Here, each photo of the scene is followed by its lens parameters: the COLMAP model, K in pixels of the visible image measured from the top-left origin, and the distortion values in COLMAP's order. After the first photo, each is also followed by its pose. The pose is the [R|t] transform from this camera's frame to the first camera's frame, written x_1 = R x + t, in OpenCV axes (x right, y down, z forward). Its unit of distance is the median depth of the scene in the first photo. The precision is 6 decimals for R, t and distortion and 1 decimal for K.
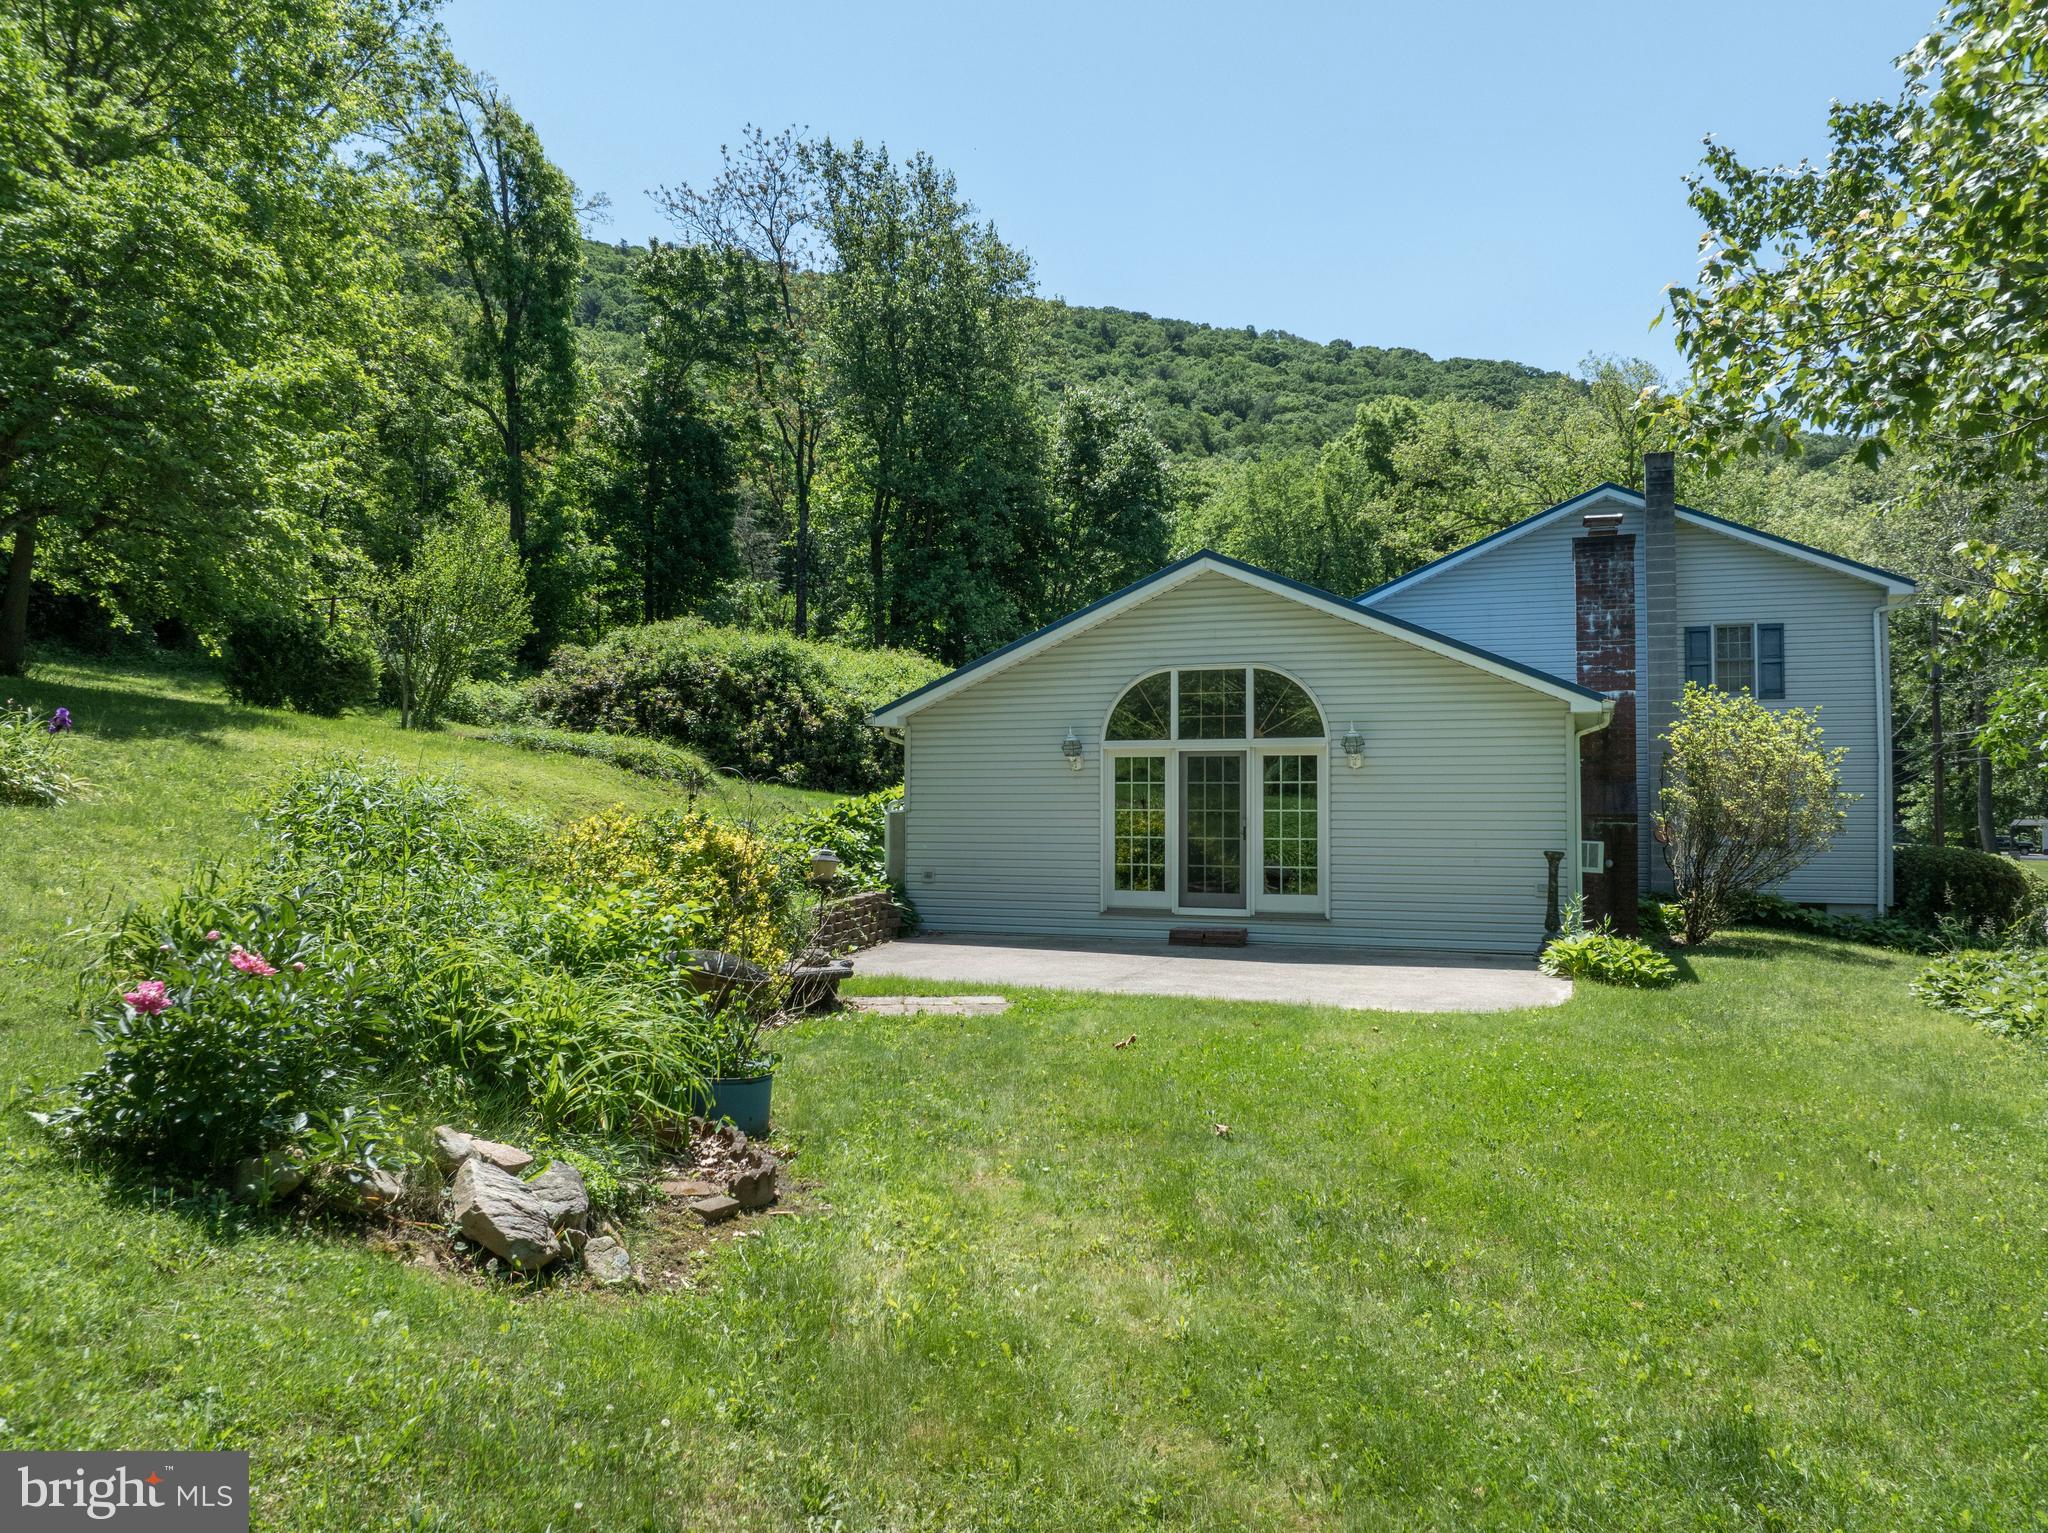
lens RADIAL K [[1449.3, 0, 1024.0], [0, 1449.3, 766.5], [0, 0, 1]] dist [-0.046059, 0.001773]
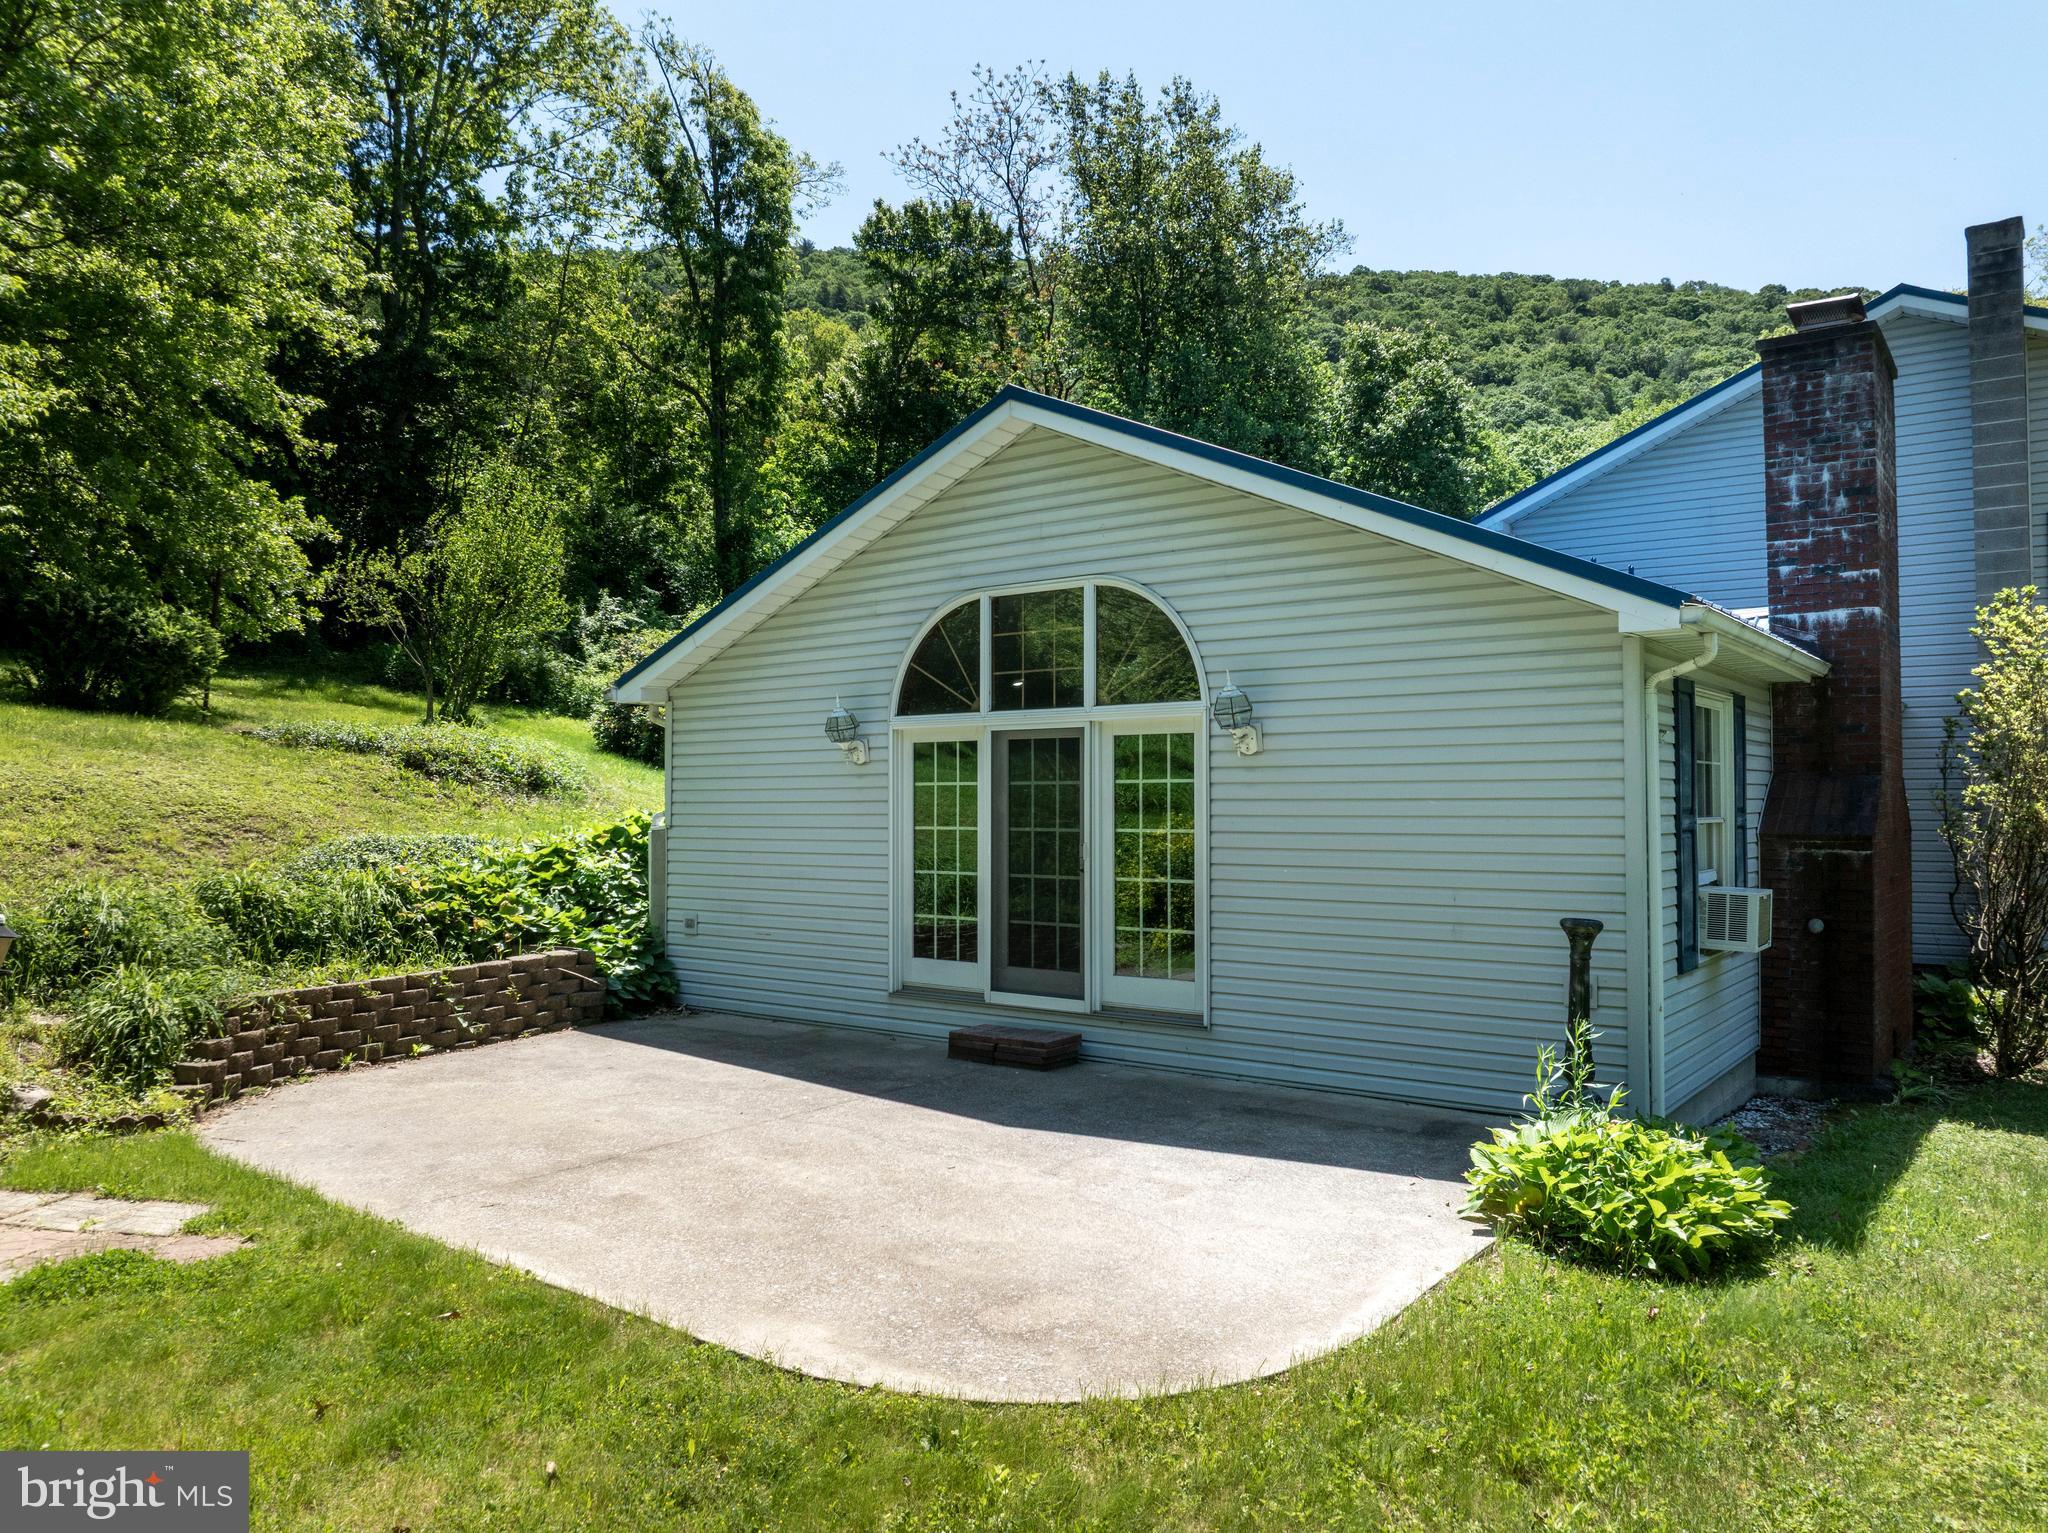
lens RADIAL K [[1449.3, 0, 1024.0], [0, 1449.3, 766.5], [0, 0, 1]] dist [-0.046059, 0.001773]
pose [[0.962618, -0.011751, -0.270609, 0.078319], [0.012536, 0.999921, 0.001174, 0.001010], [0.270574, -0.004522, 0.962689, 0.118001]]
